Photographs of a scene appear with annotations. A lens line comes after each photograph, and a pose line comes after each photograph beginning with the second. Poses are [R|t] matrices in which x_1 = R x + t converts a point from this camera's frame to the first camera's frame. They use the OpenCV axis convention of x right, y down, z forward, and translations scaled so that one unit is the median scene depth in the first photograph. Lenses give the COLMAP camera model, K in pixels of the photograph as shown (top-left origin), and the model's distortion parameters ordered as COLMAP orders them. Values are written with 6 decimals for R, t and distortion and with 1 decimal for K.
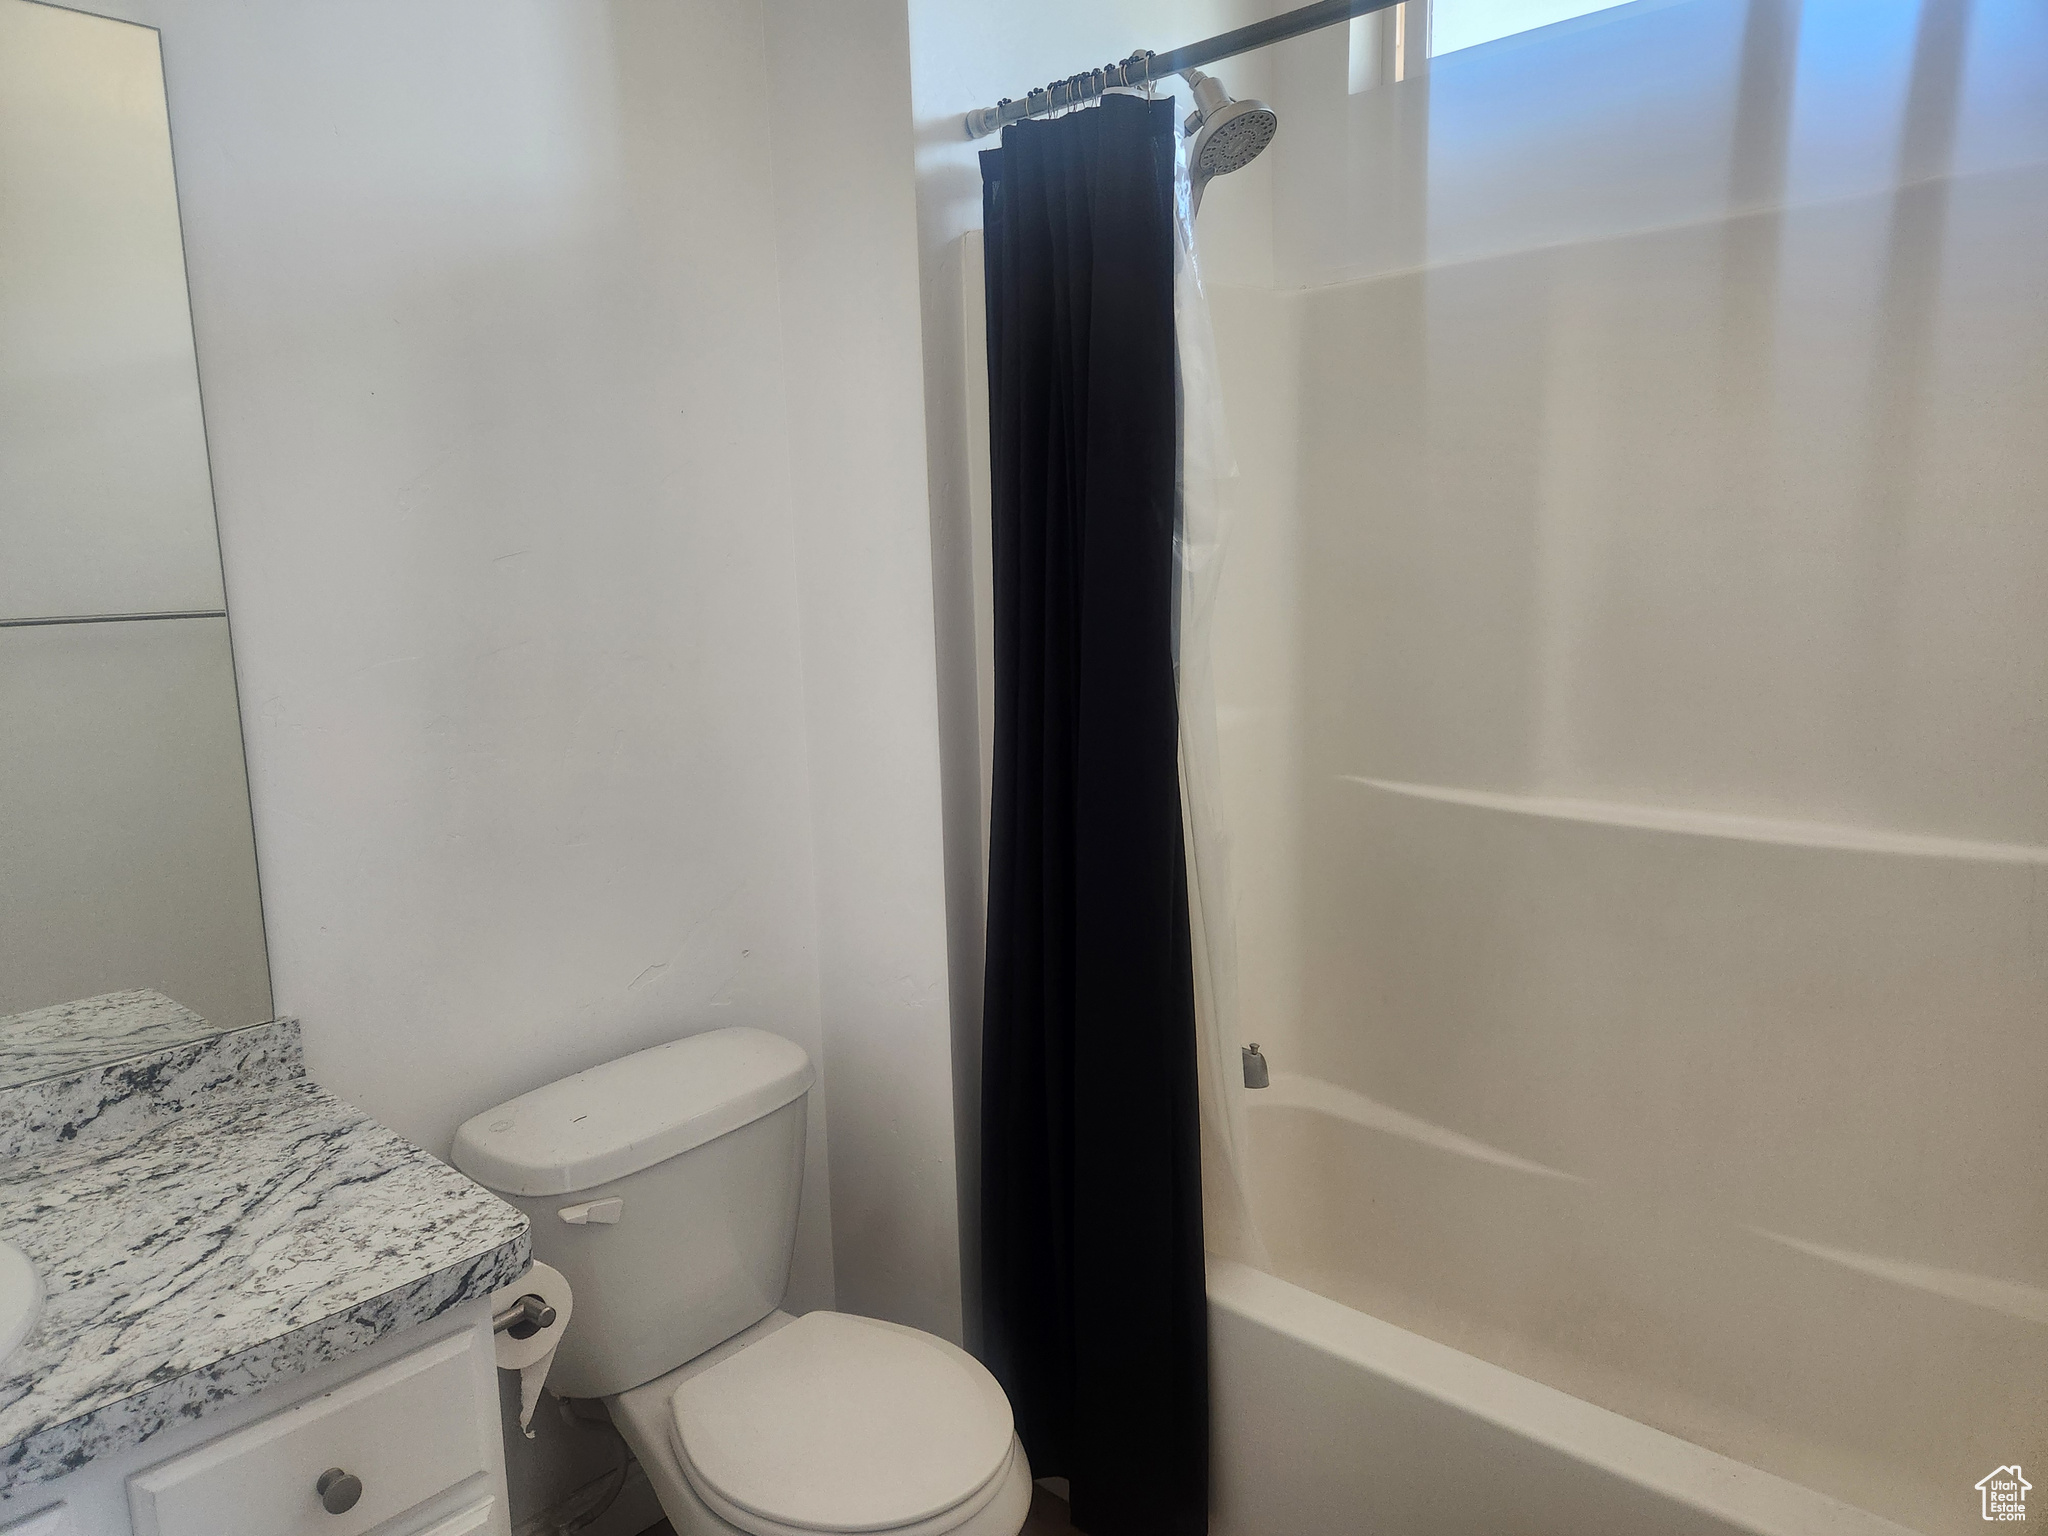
lens RADIAL K [[1376.2, 0, 1020.2], [0, 1376.2, 765.2], [0, 0, 1]] dist [0.062913, -0.055139]
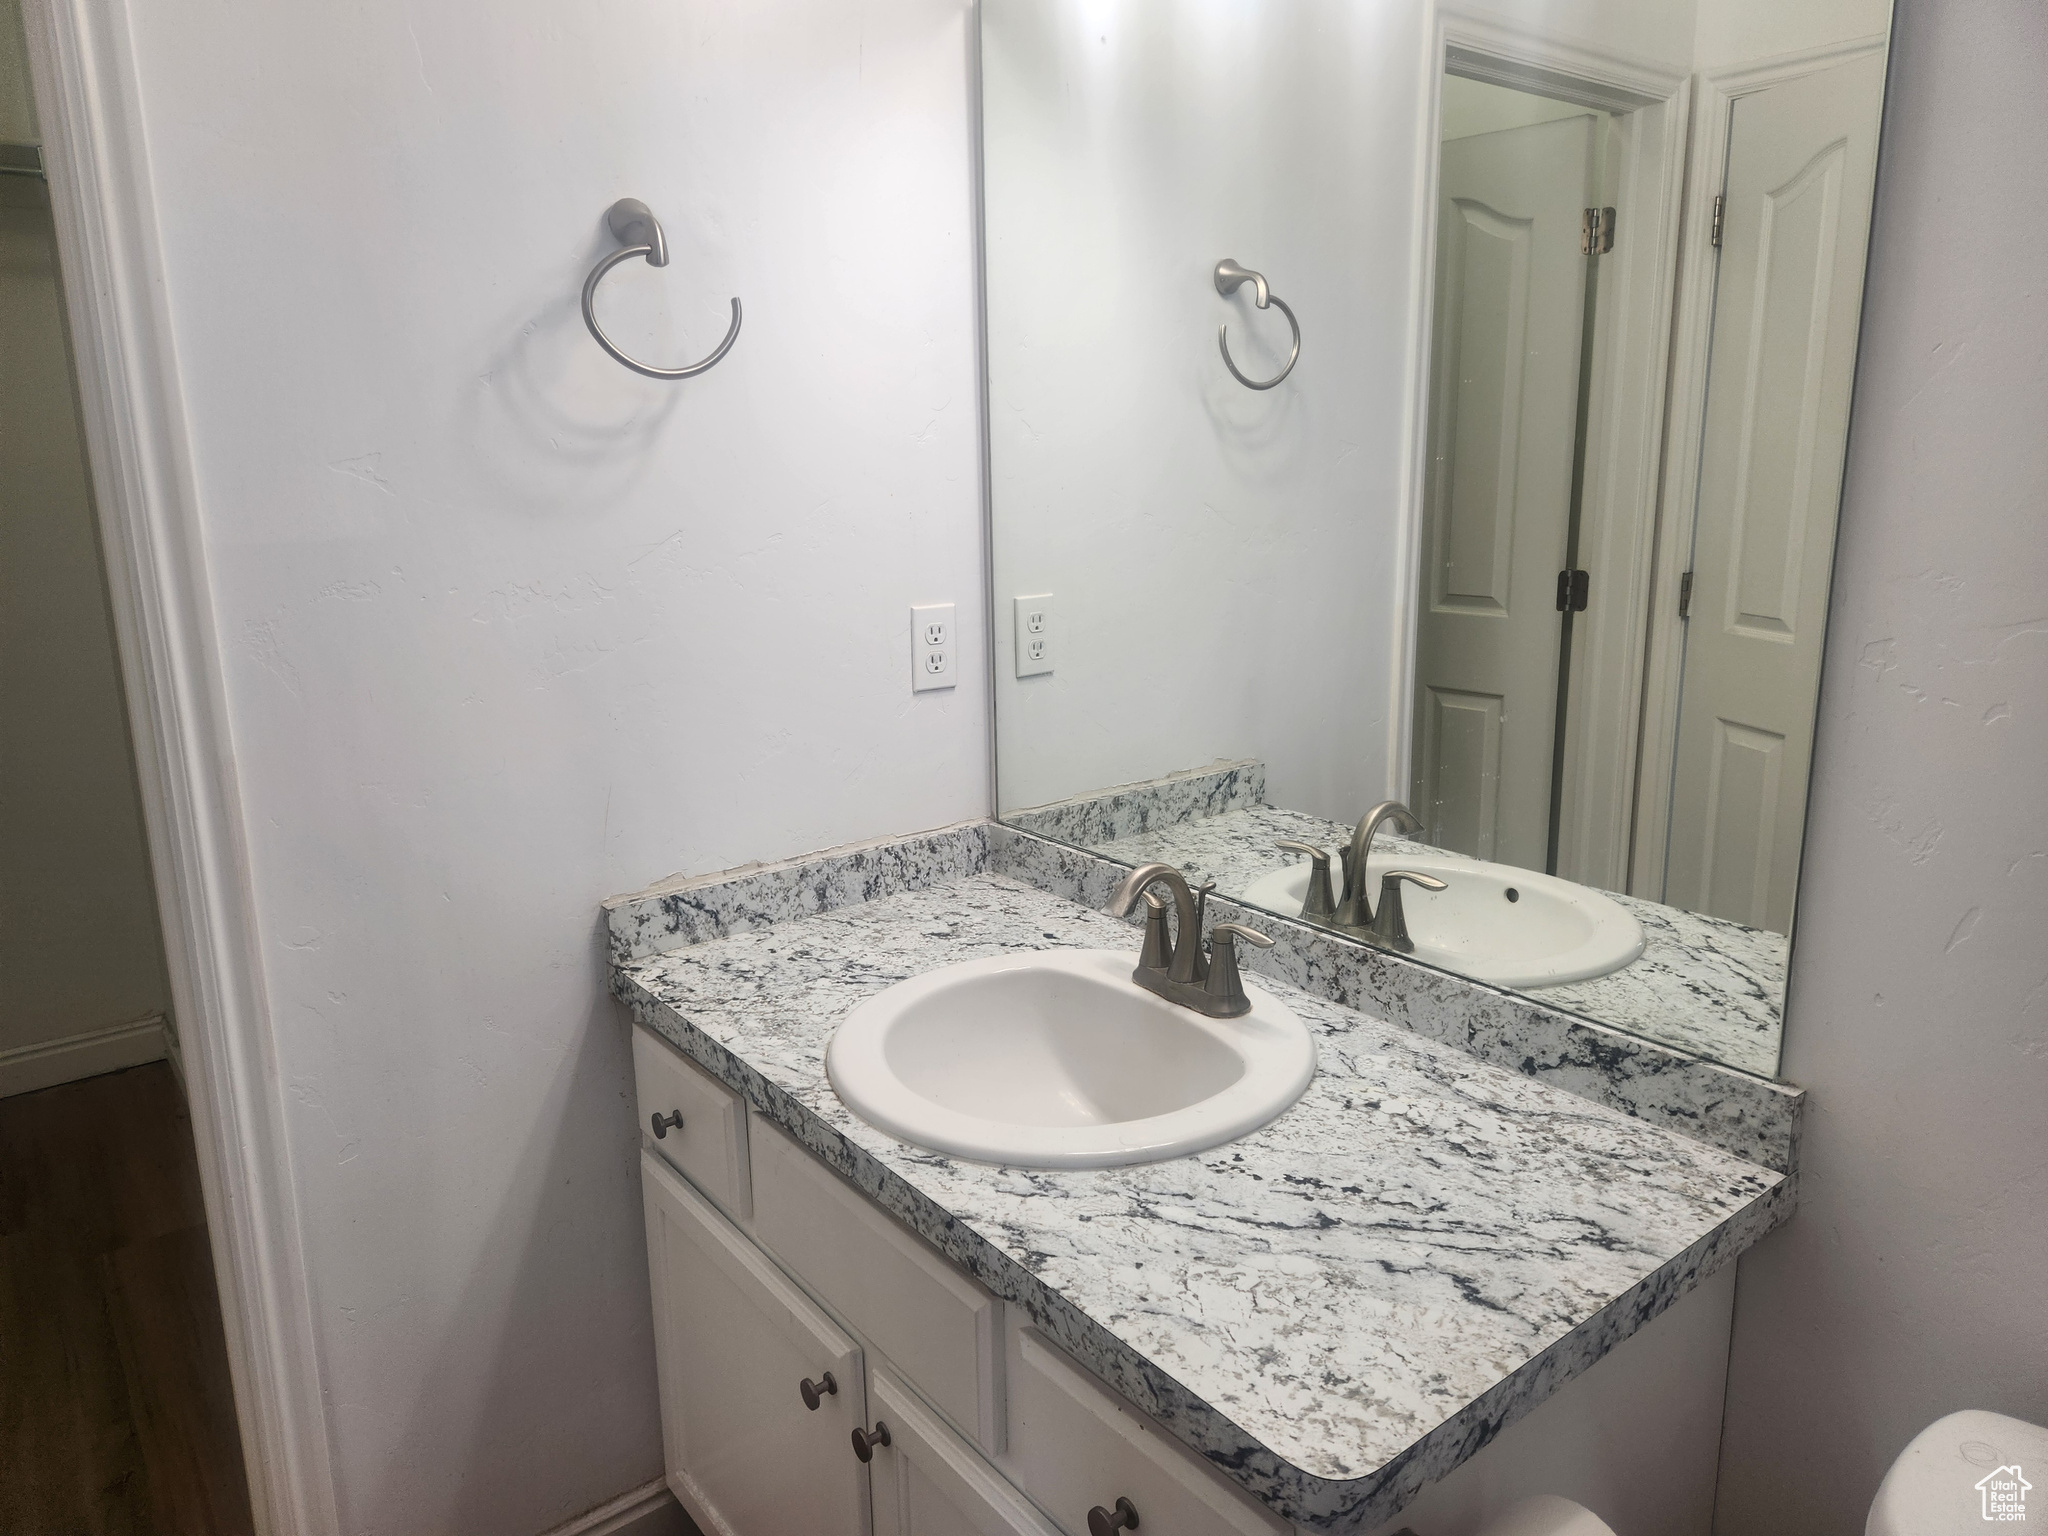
lens RADIAL K [[1376.2, 0, 1018.1], [0, 1376.2, 763.7], [0, 0, 1]] dist [0.062913, -0.055139]
pose [[-0.155212, 0.254966, -0.954412, 0.183060], [-0.131401, 0.952207, 0.275746, -0.130742], [0.979103, 0.168210, -0.114291, 0.756737]]
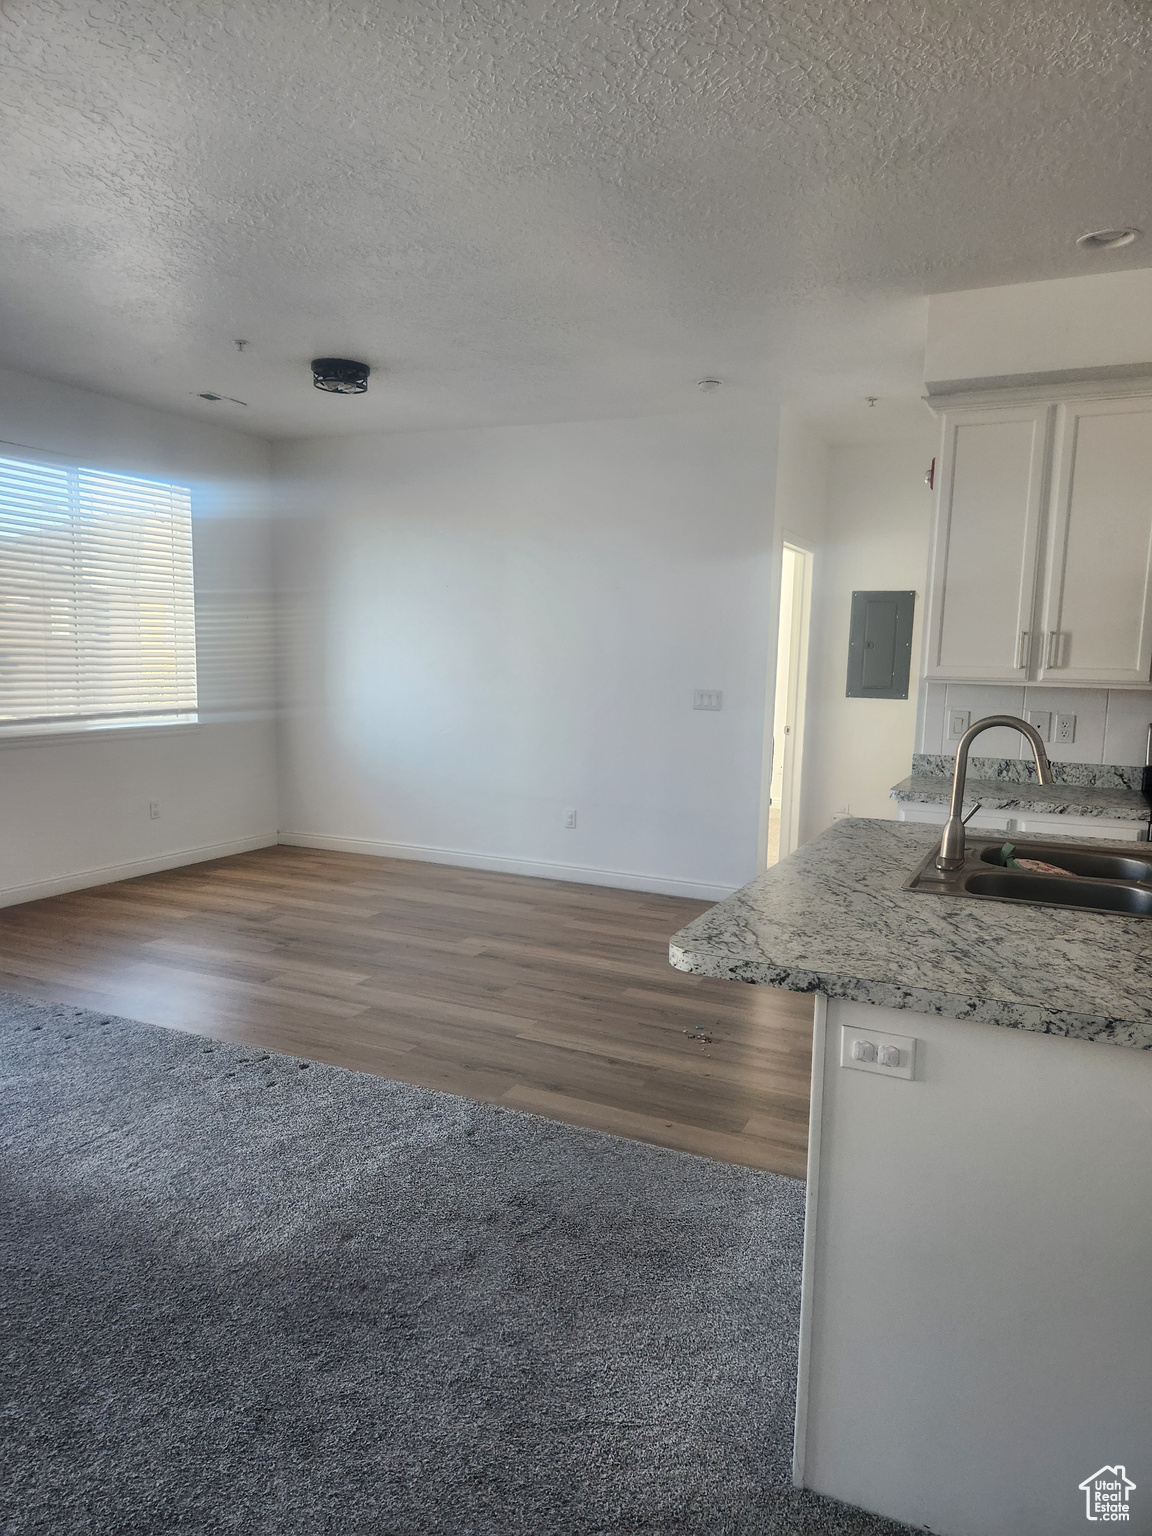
lens RADIAL K [[1032.2, 0, 570.3], [0, 1032.2, 782.6], [0, 0, 1]] dist [0.062913, -0.055139]
pose [[0.948983, 0.005021, 0.315286, -1.408313], [0.005555, 0.999452, -0.032636, 0.176392], [-0.315277, 0.032722, 0.948435, -0.487441]]
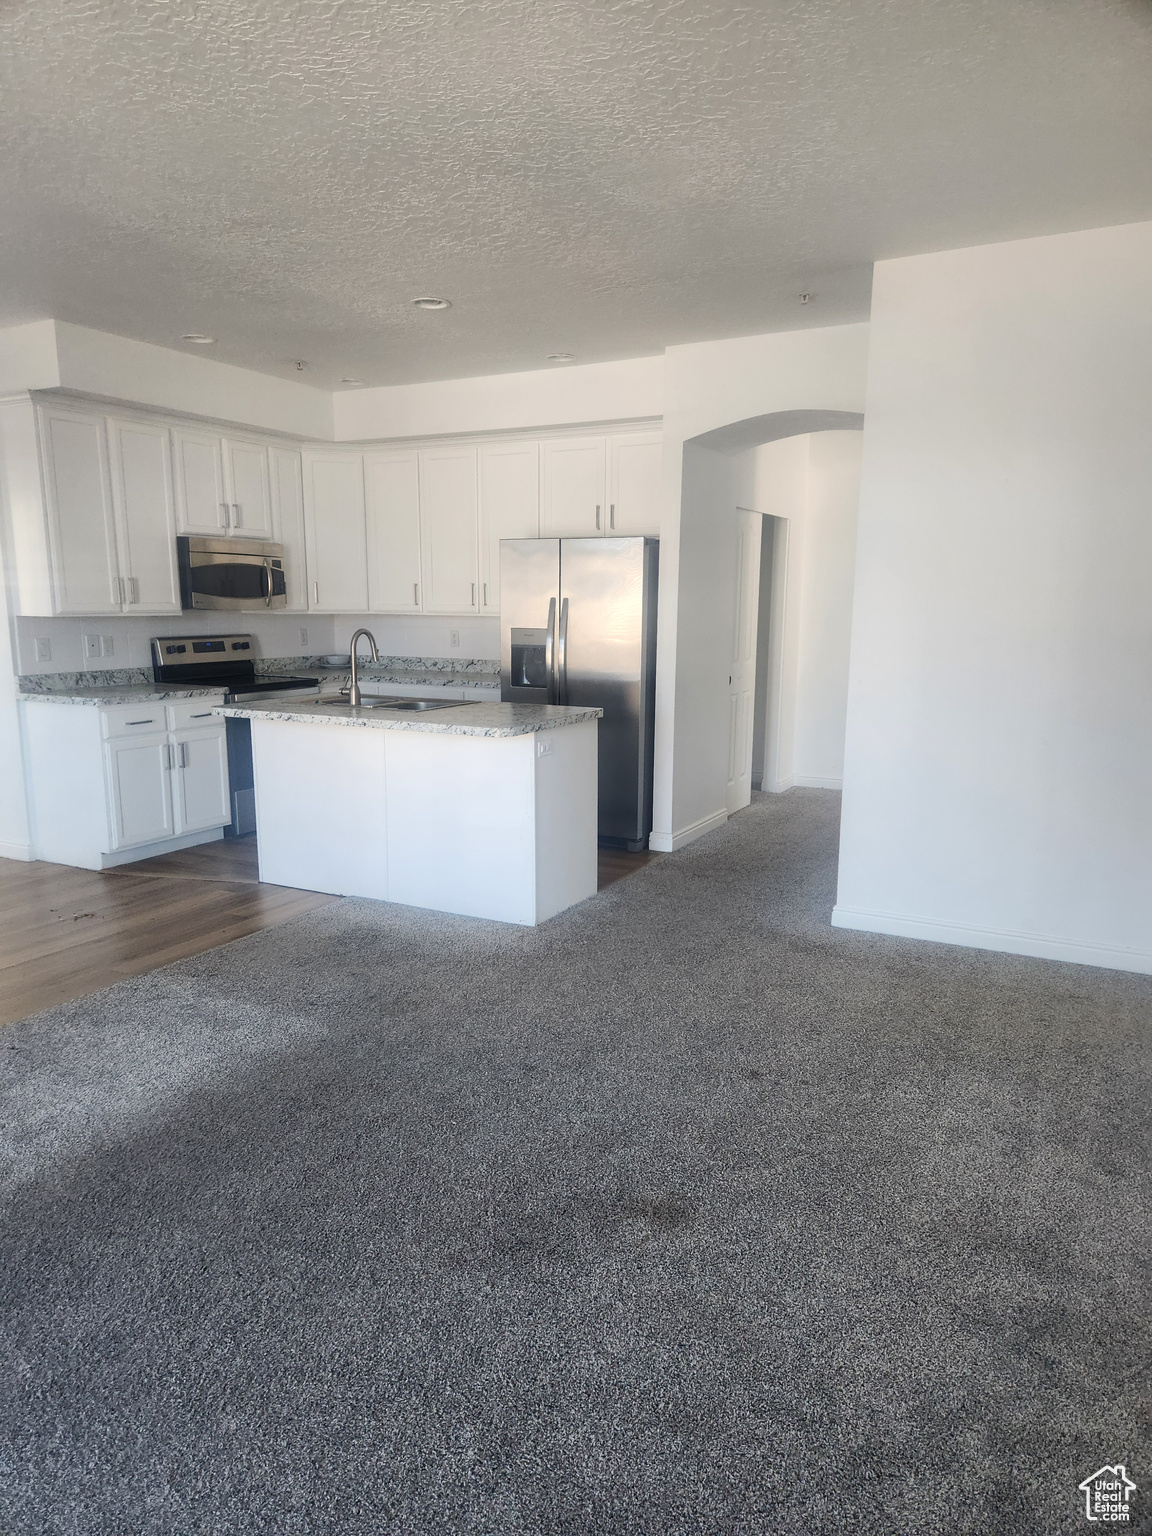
lens RADIAL K [[1032.2, 0, 565.8], [0, 1032.2, 798.0], [0, 0, 1]] dist [0.062913, -0.055139]
pose [[-0.262306, -0.159908, 0.951643, -3.766230], [0.158636, 0.965612, 0.205981, -0.050062], [-0.951856, 0.204995, -0.227918, 1.222081]]
